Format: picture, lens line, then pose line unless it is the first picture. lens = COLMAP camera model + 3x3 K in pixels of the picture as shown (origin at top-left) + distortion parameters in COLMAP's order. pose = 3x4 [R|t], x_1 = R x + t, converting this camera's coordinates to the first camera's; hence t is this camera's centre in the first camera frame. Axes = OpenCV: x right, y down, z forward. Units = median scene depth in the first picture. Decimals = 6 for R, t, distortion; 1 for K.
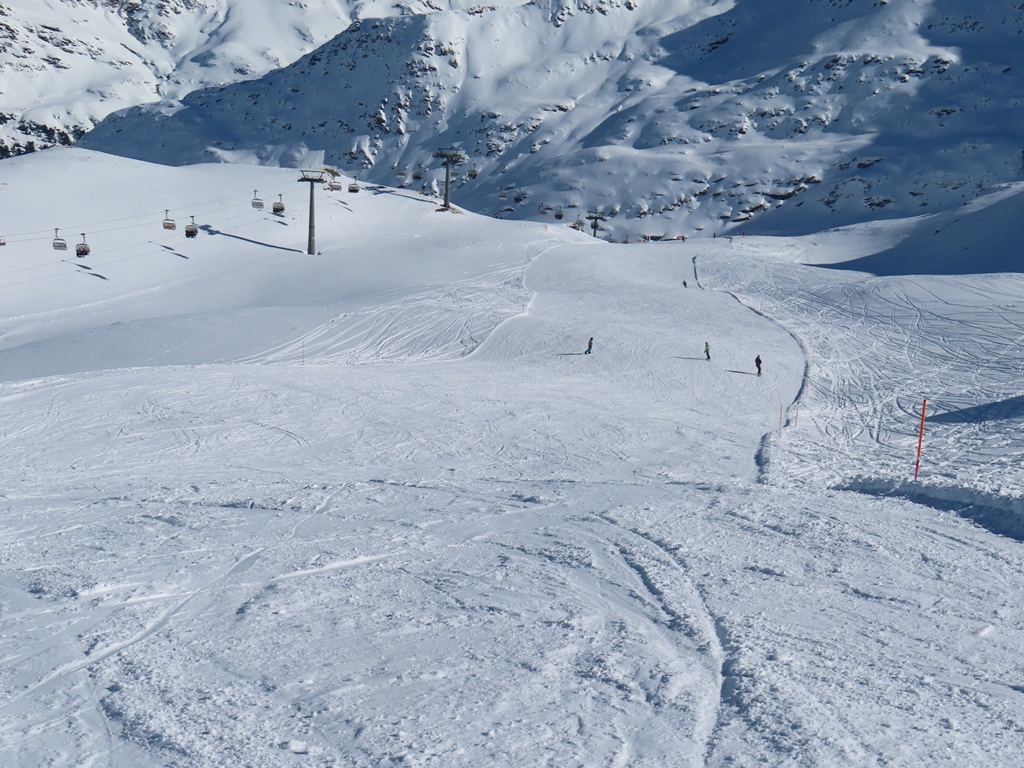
lens RADIAL K [[478.7, 0, 512.1], [0, 478.7, 383.8], [0, 0, 1]] dist [0.000986, 0.000311]
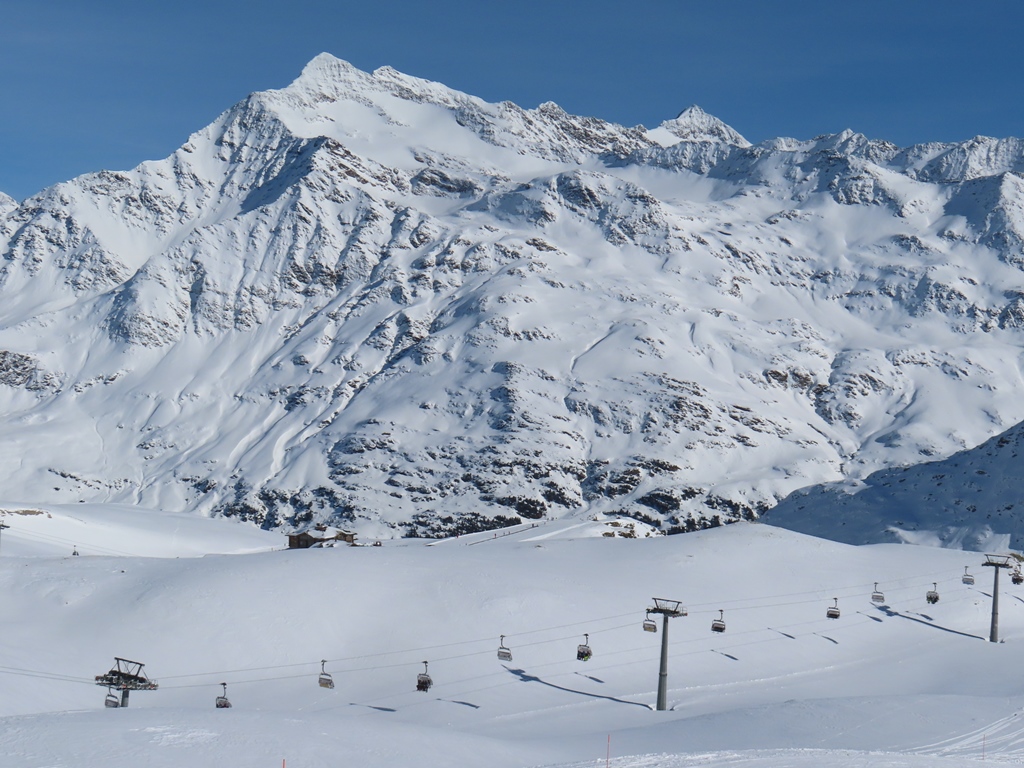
lens RADIAL K [[513.0, 0, 511.9], [0, 513.0, 384.1], [0, 0, 1]] dist [-0.000921, -0.000110]
pose [[0.992993, 0.042853, -0.110127, -1.314371], [-0.049562, 0.997031, -0.058924, -0.691919], [0.107275, 0.063969, 0.992169, -0.156518]]
